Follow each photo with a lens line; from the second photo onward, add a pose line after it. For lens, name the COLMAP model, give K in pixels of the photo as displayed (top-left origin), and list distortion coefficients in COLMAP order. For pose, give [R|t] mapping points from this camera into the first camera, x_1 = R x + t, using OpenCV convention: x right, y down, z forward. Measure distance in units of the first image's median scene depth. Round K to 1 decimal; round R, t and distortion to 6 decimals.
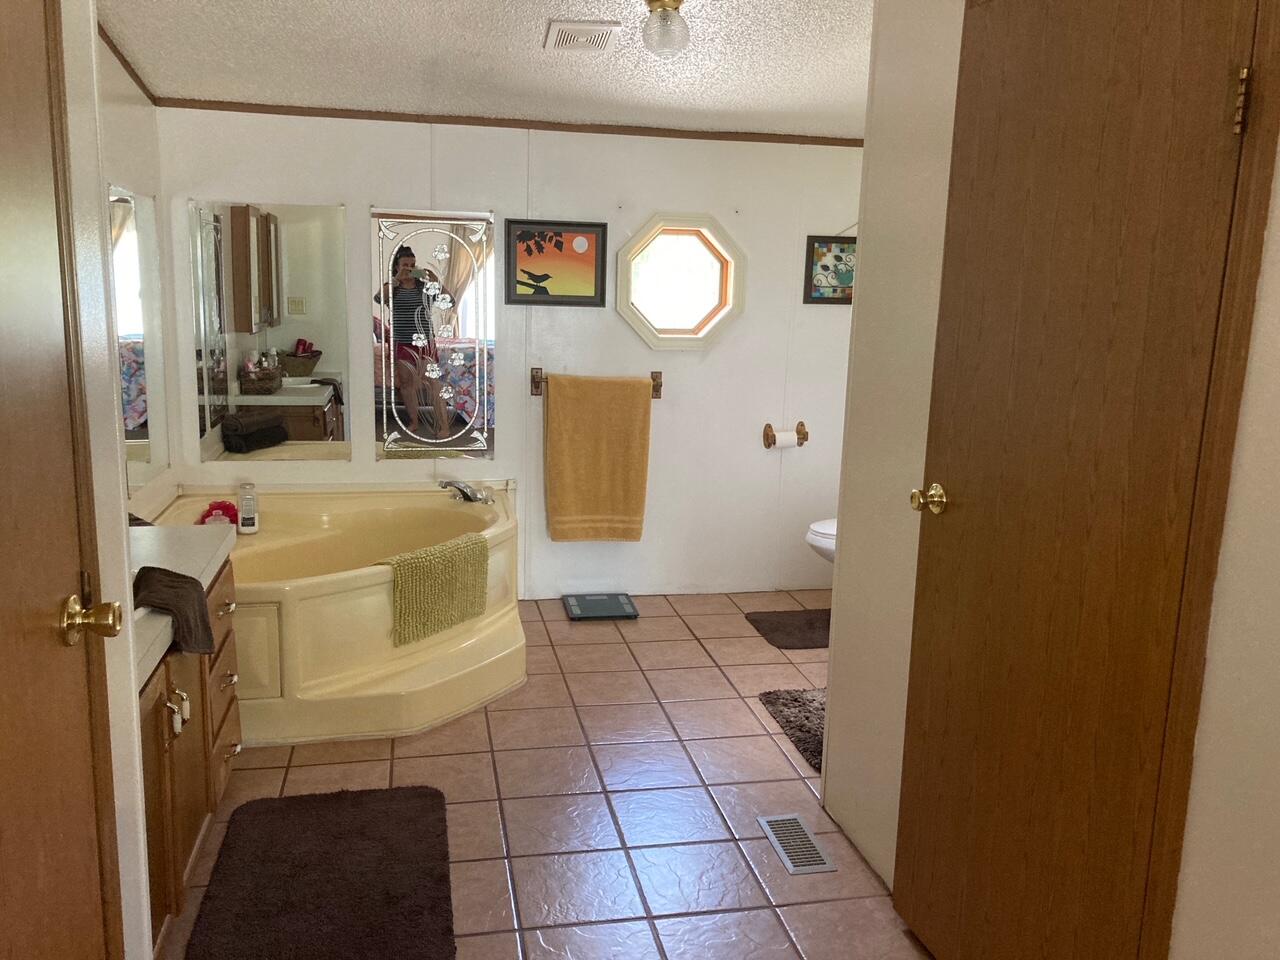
lens RADIAL K [[1030.9, 0, 641.5], [0, 1030.9, 466.9], [0, 0, 1]] dist [0.000477, -0.010863]
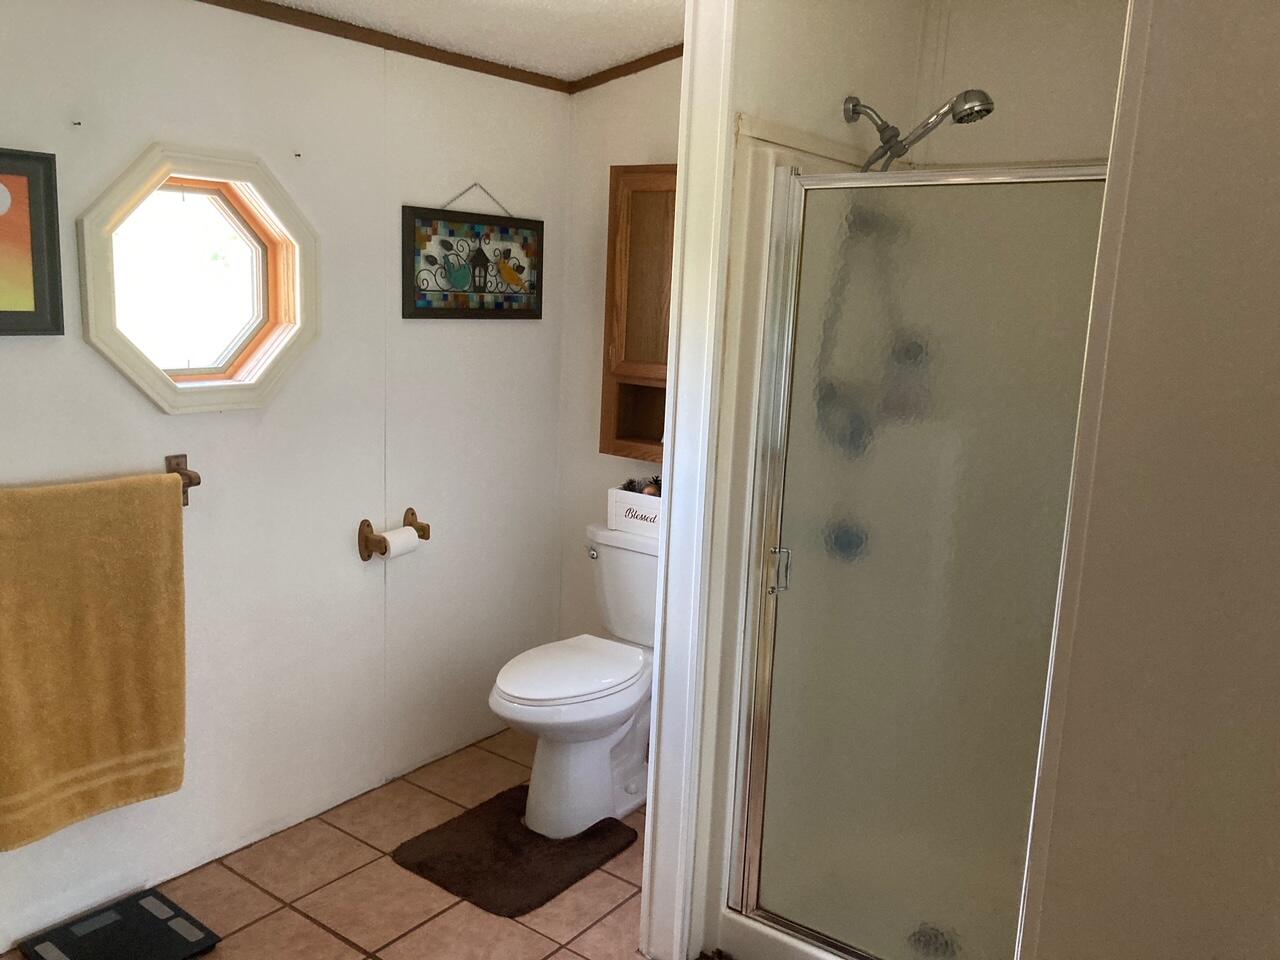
lens RADIAL K [[1030.9, 0, 641.5], [0, 1030.9, 466.9], [0, 0, 1]] dist [0.000477, -0.010863]
pose [[0.750256, -0.110562, 0.651837, -0.147149], [0.105417, 0.993310, 0.047148, -0.086912], [-0.652689, 0.033342, 0.756892, 0.460496]]
